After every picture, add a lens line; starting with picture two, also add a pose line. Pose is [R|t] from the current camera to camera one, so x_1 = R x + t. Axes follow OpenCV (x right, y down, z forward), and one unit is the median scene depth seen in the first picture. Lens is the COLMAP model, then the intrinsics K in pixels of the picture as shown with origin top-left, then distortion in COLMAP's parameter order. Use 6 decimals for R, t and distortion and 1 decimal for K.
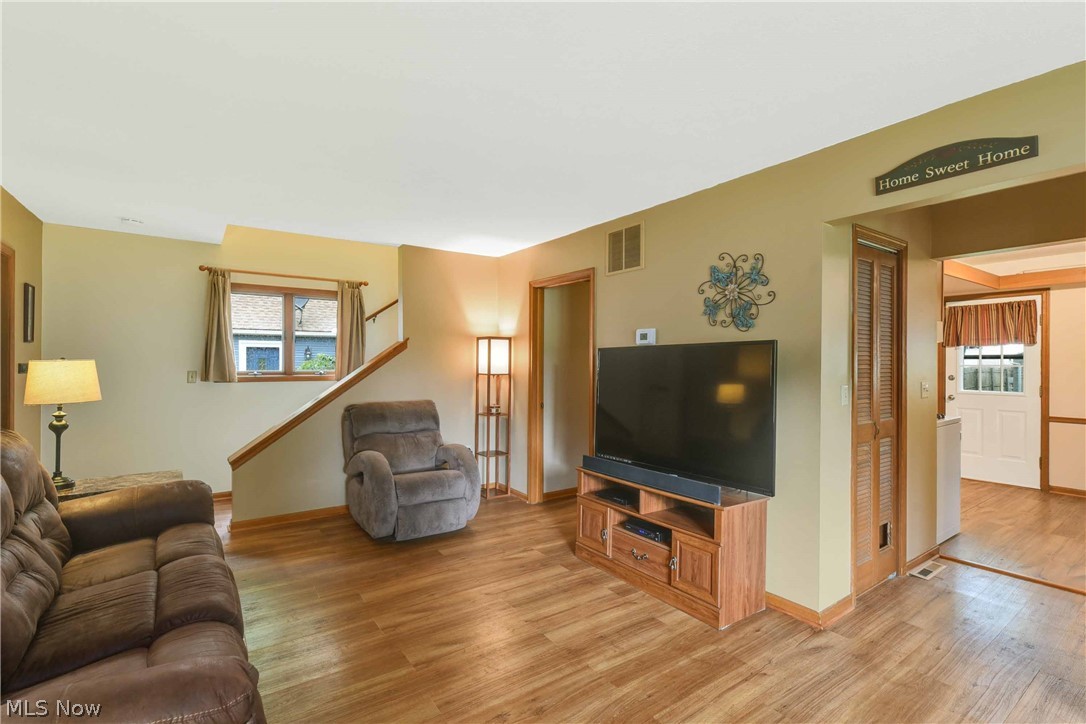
lens RADIAL K [[505.8, 0, 543.0], [0, 505.8, 362.0], [0, 0, 1]] dist [0.014784, -0.000132]
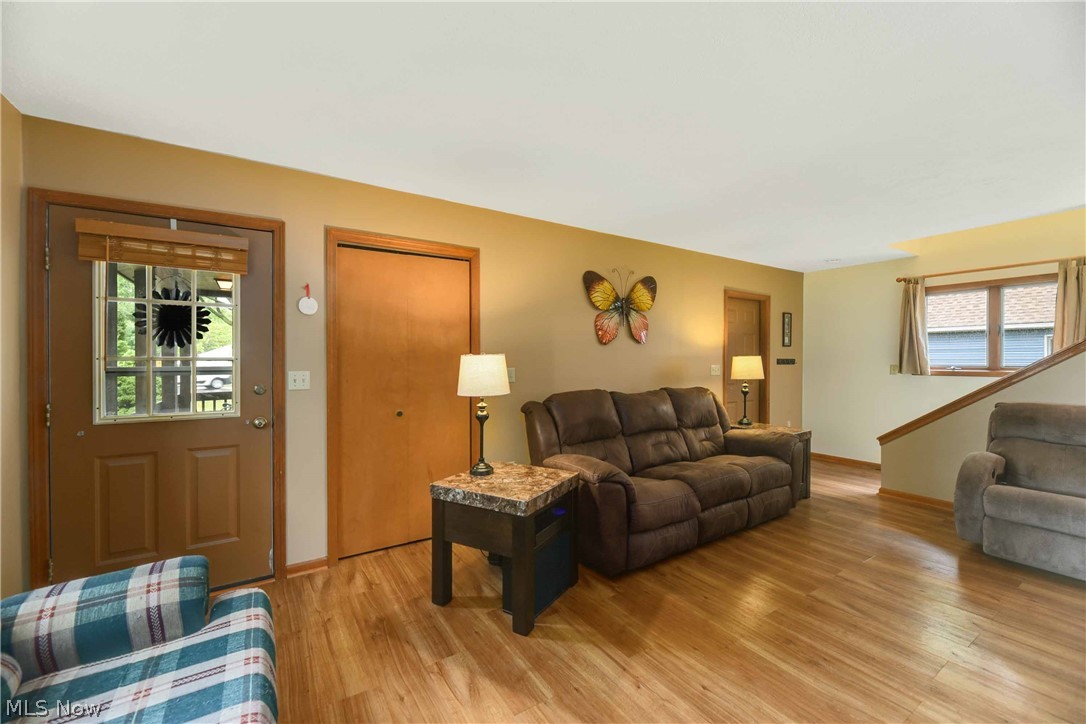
lens RADIAL K [[441.1, 0, 543.0], [0, 441.1, 362.0], [0, 0, 1]] dist [0.022469, 0.000025]
pose [[-0.015764, 0.004115, -0.999867, 0.522241], [0.001022, 0.999991, 0.004099, 0.007162], [0.999875, -0.000957, -0.015768, 0.217632]]
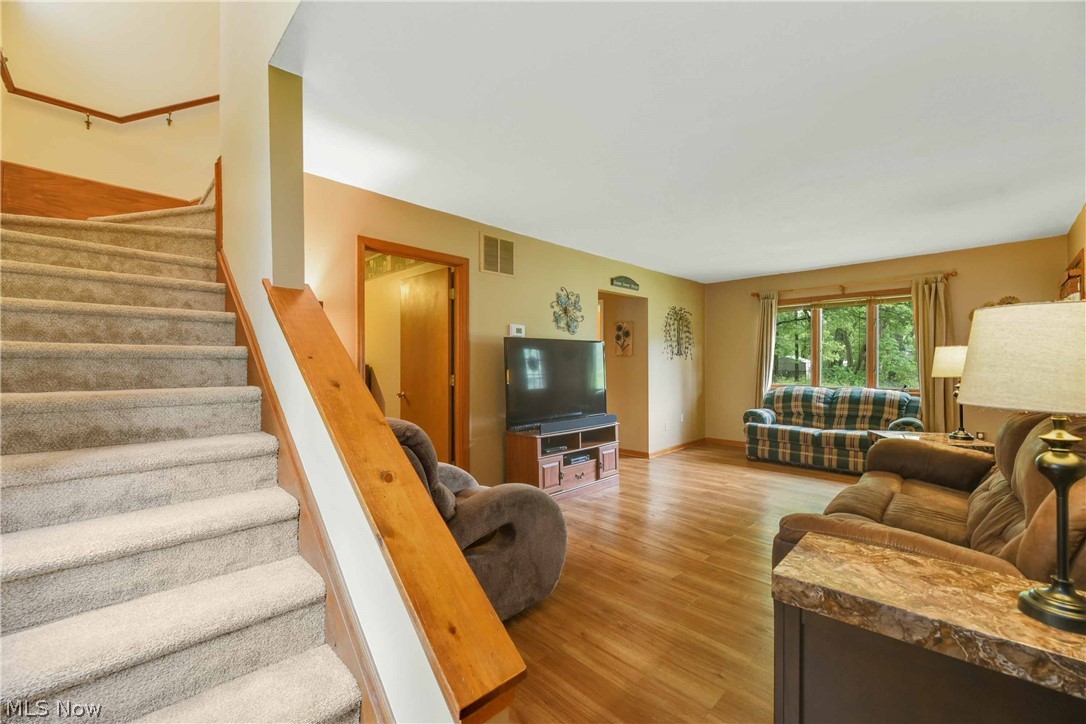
lens RADIAL K [[443.1, 0, 539.9], [0, 443.1, 369.5], [0, 0, 1]] dist [-0.007726, -0.000145]
pose [[-0.172058, -0.016178, 0.984954, -0.908271], [0.000496, 0.999864, 0.016510, 0.030308], [-0.985087, 0.003329, -0.172027, 1.101643]]
